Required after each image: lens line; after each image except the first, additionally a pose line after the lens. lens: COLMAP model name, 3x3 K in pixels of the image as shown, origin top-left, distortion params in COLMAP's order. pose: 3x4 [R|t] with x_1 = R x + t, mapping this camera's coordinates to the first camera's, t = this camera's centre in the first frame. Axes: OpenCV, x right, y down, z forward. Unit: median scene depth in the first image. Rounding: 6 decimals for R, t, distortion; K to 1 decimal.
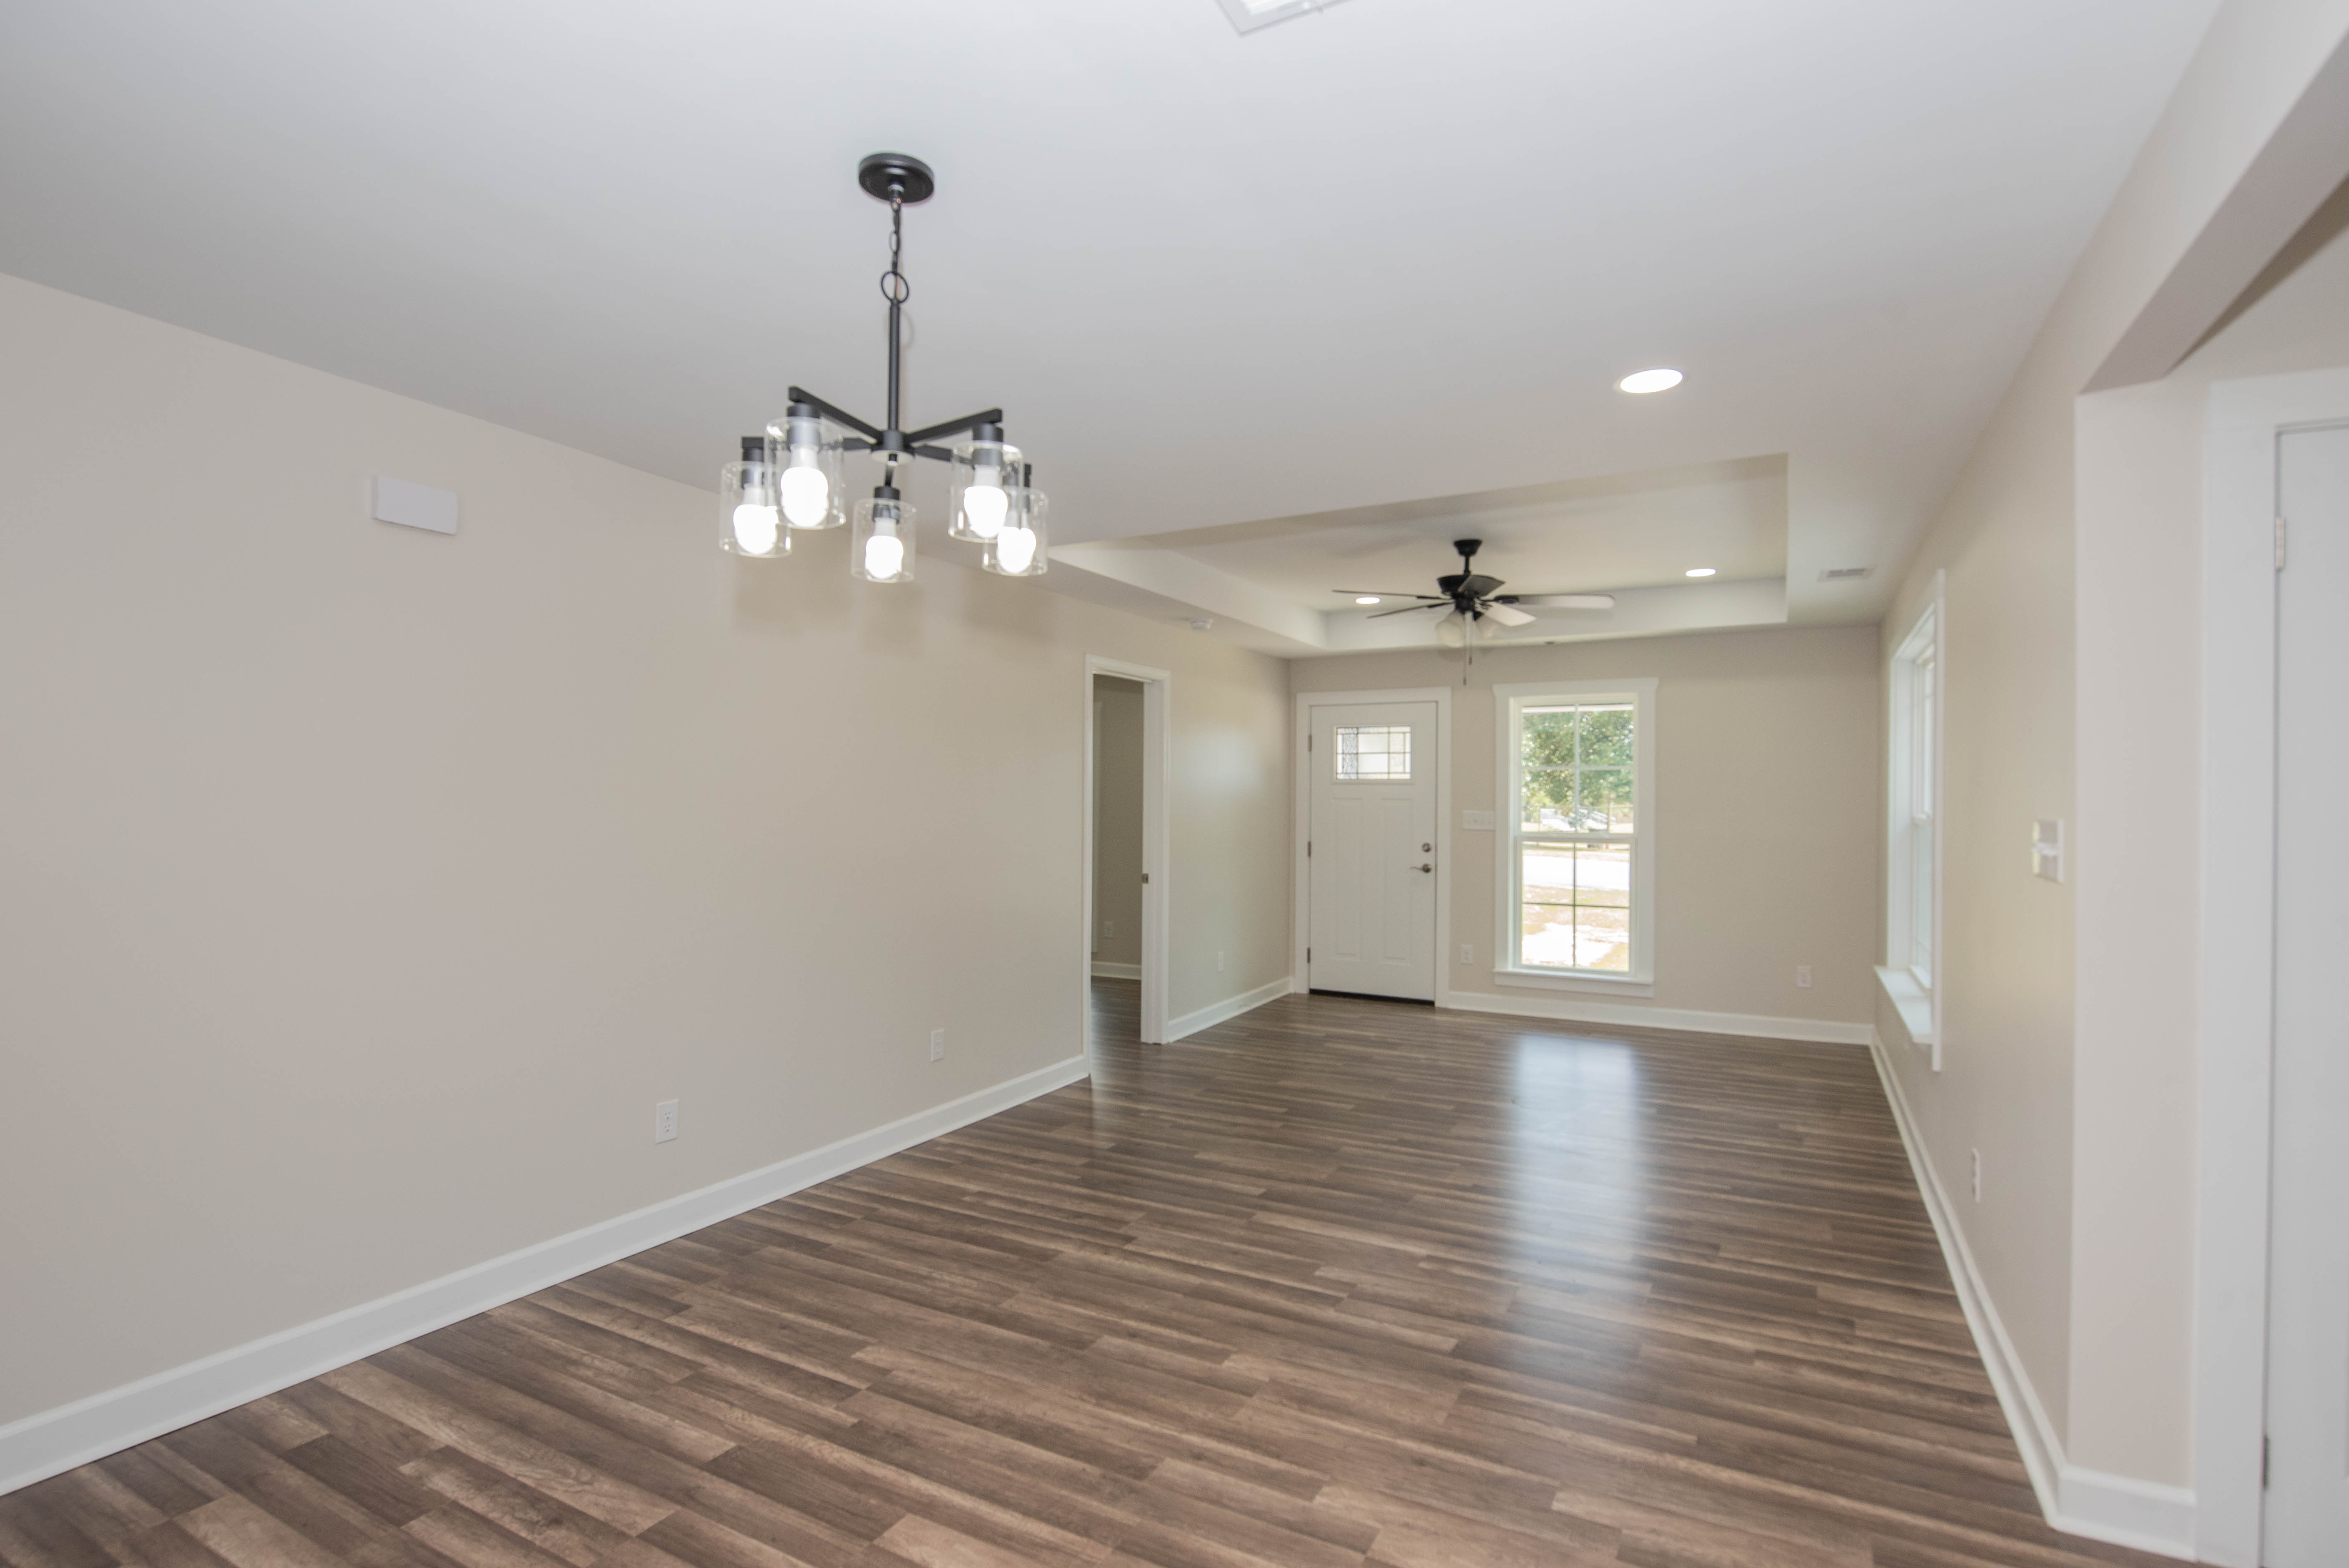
lens RADIAL K [[1137.9, 0, 1159.9], [0, 1137.9, 798.6], [0, 0, 1]] dist [-0.012173, -0.001101]
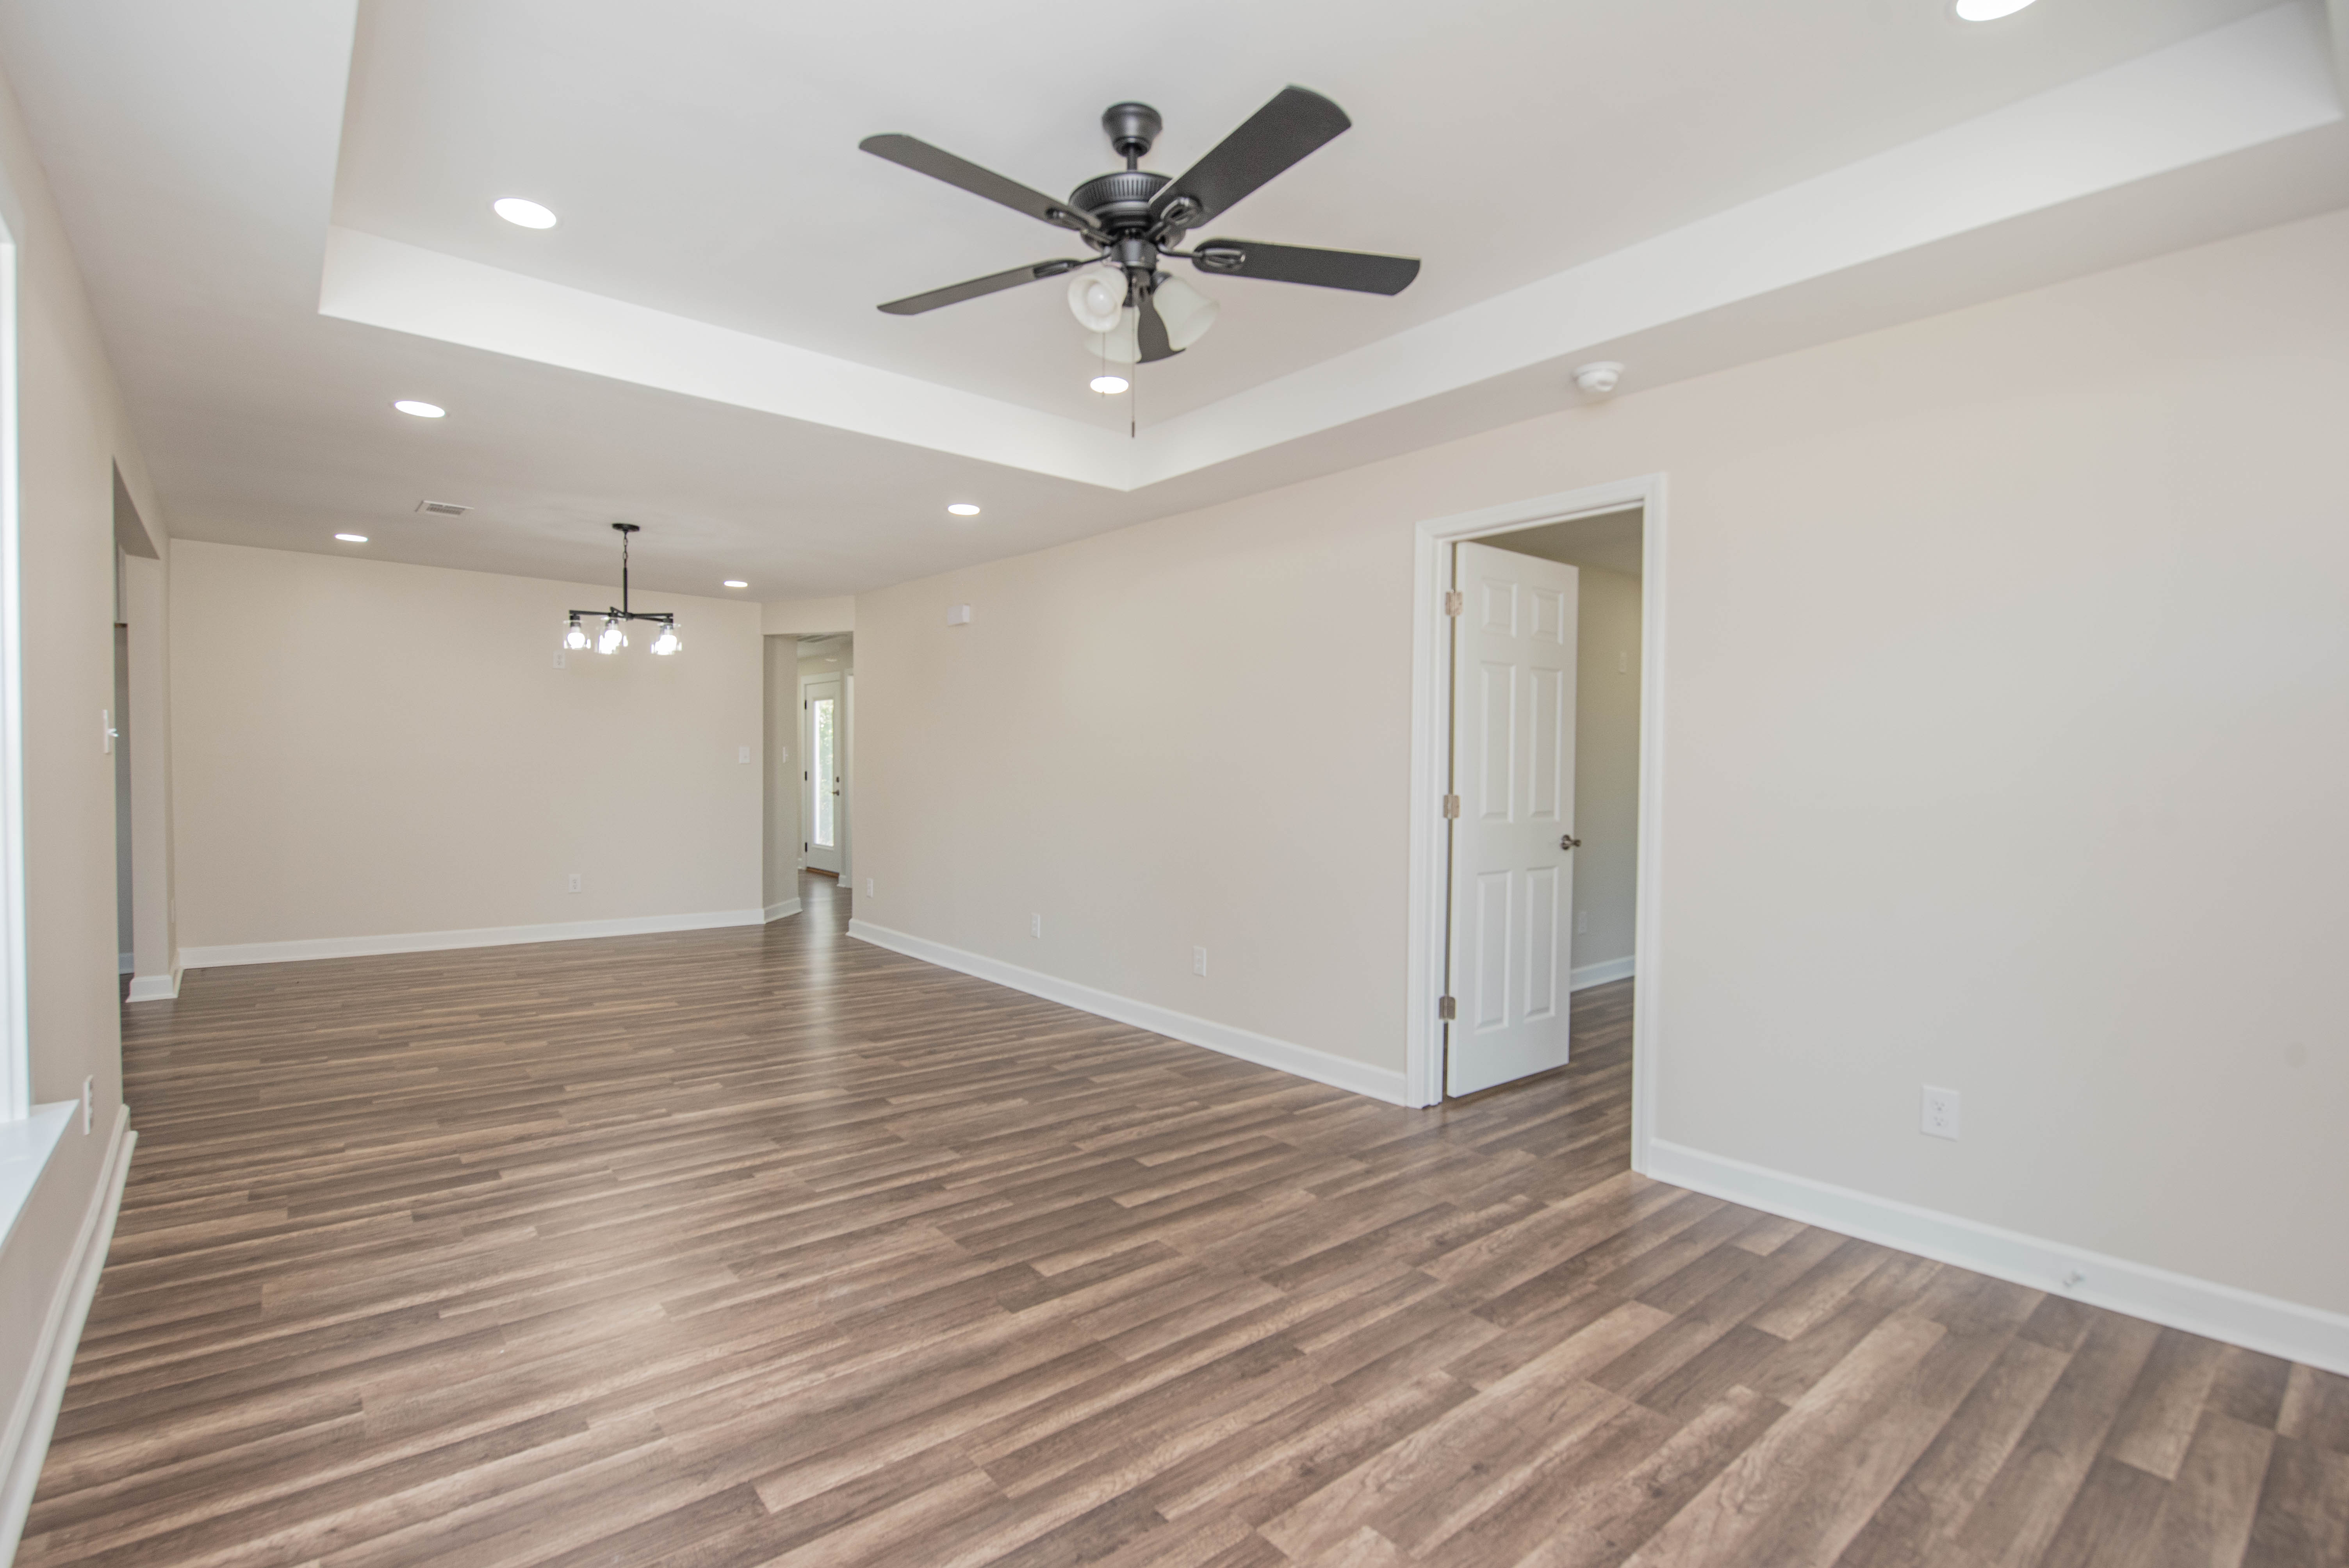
lens RADIAL K [[1070.7, 0, 1161.4], [0, 1070.7, 789.9], [0, 0, 1]] dist [-0.006750, -0.003595]
pose [[-0.361376, 0.007687, -0.932388, 1.047808], [-0.011777, 0.999849, 0.012808, 0.057870], [0.932346, 0.015609, -0.361231, 1.831781]]
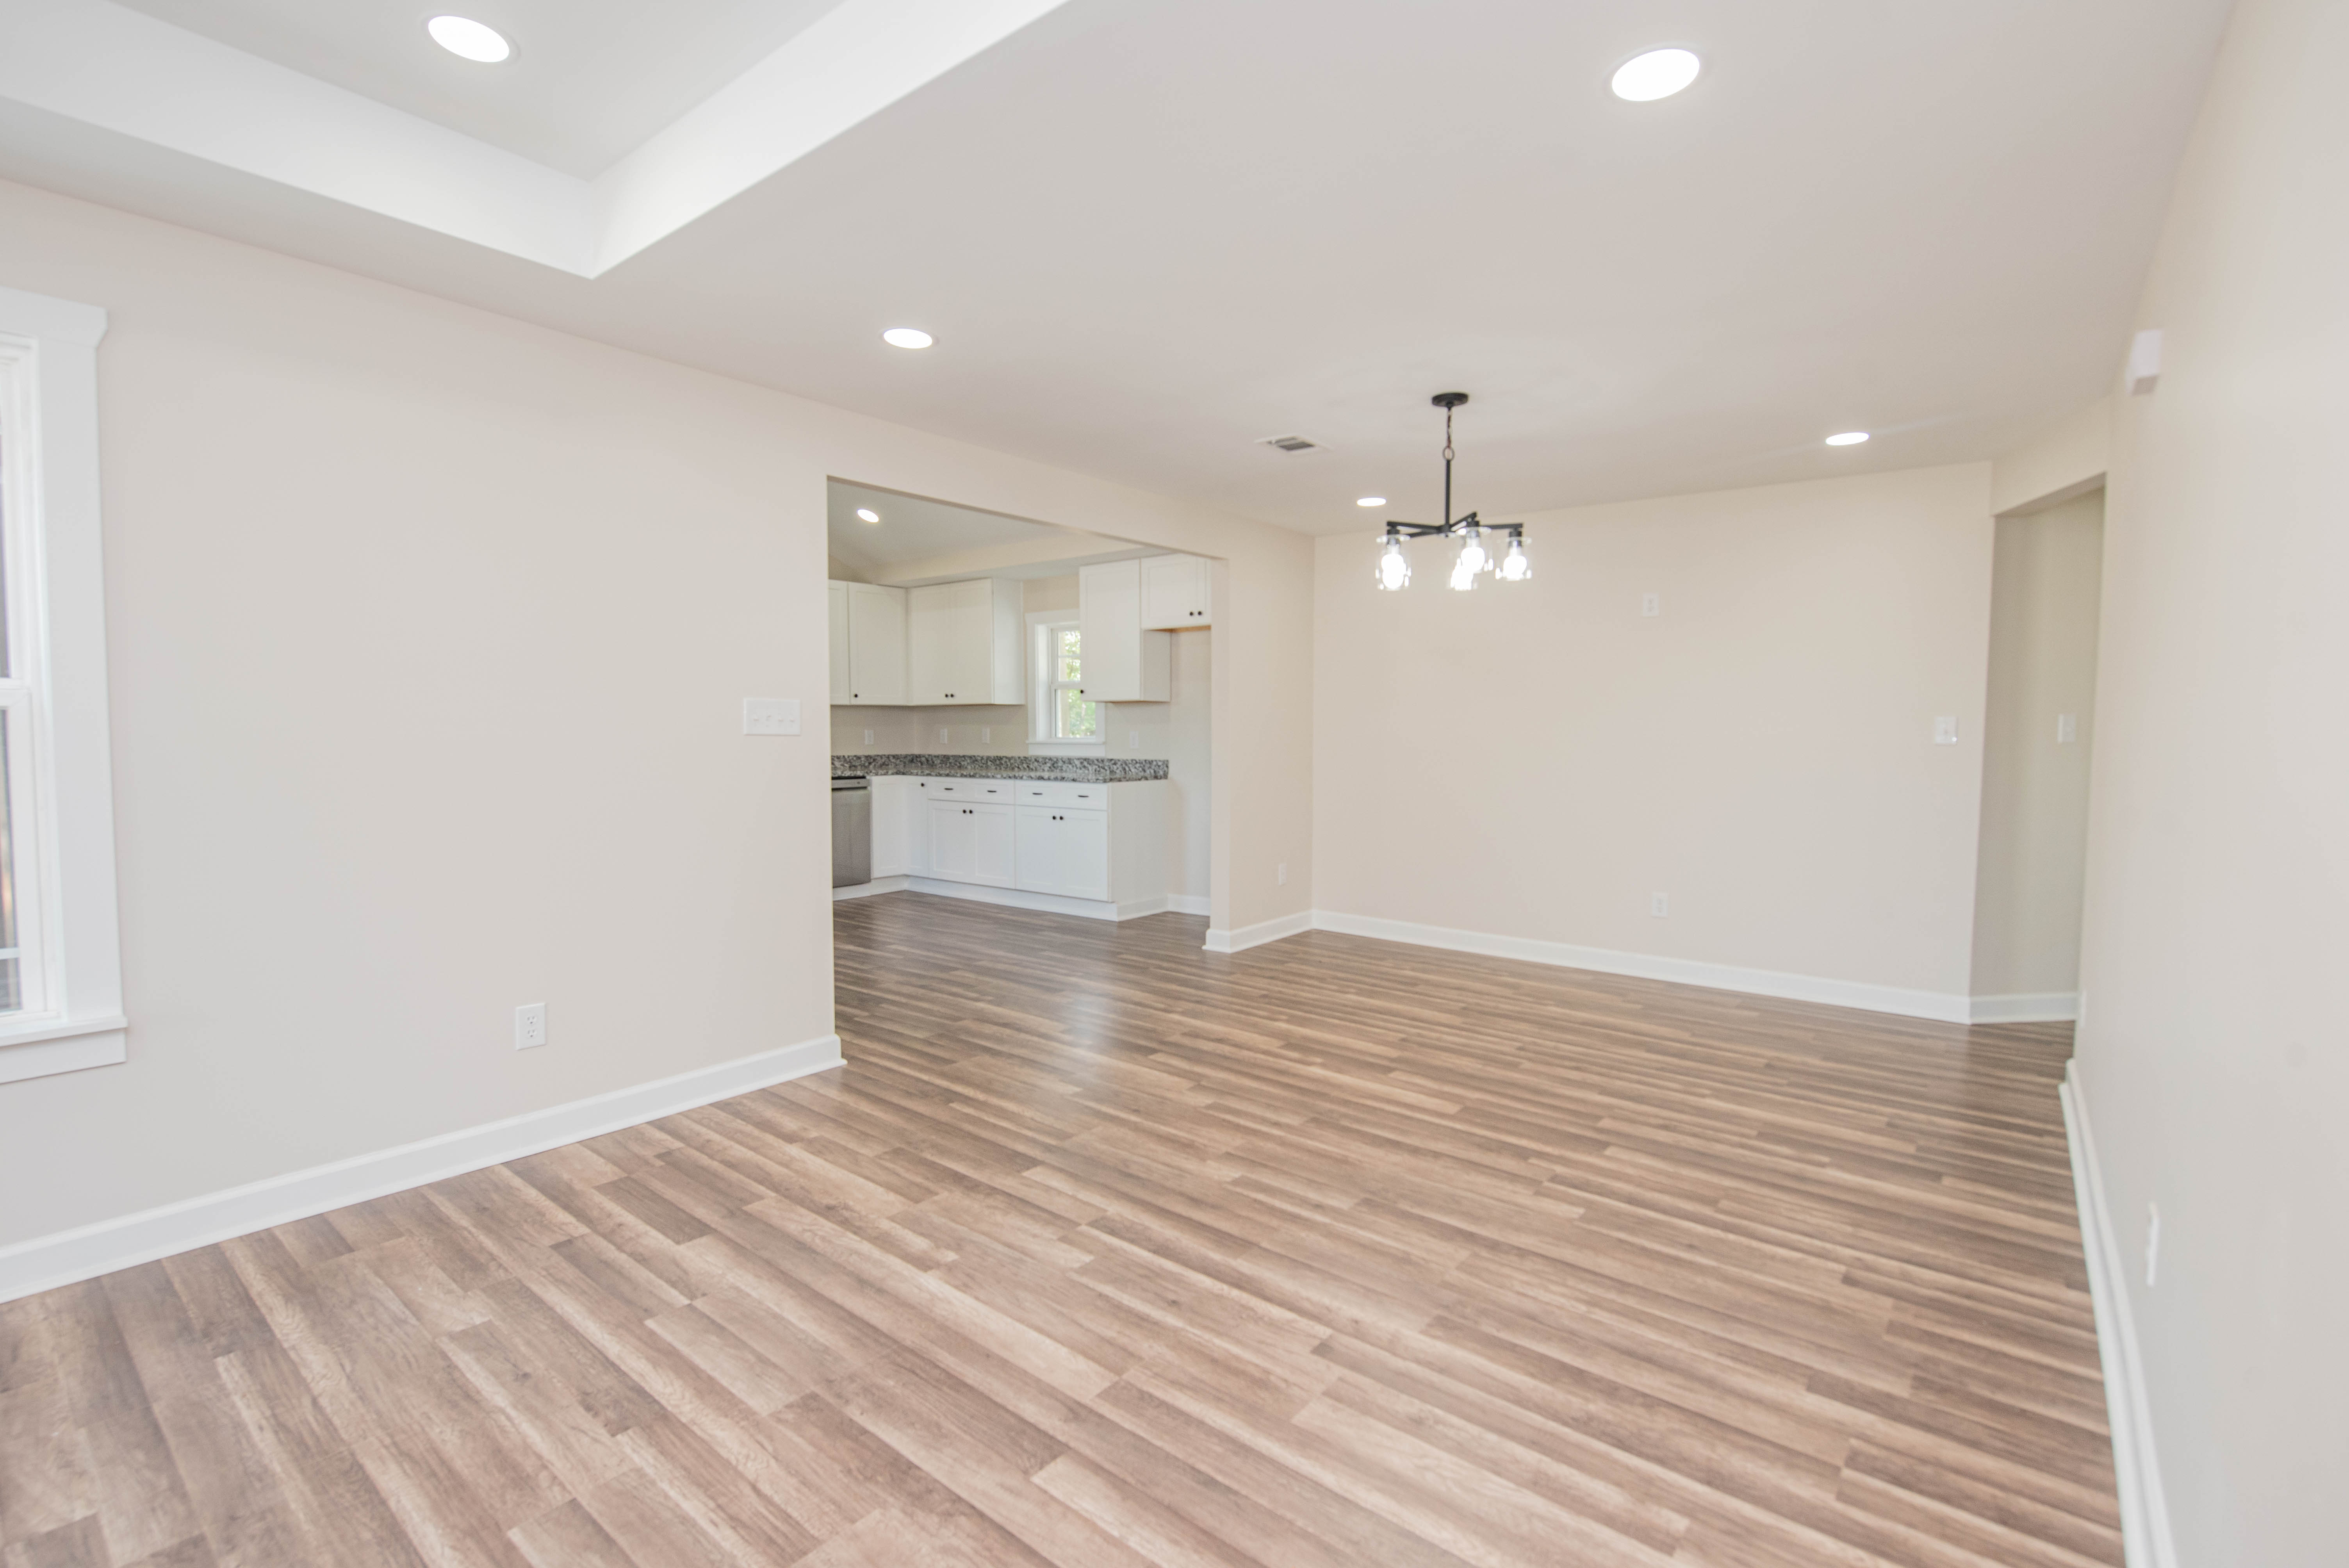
lens RADIAL K [[1070.7, 0, 1161.4], [0, 1070.7, 789.9], [0, 0, 1]] dist [-0.006750, -0.003595]
pose [[-0.984920, -0.024329, 0.171288, -0.034070], [-0.014946, 0.998327, 0.055861, 0.037569], [-0.172361, 0.052458, -0.983636, 1.657512]]
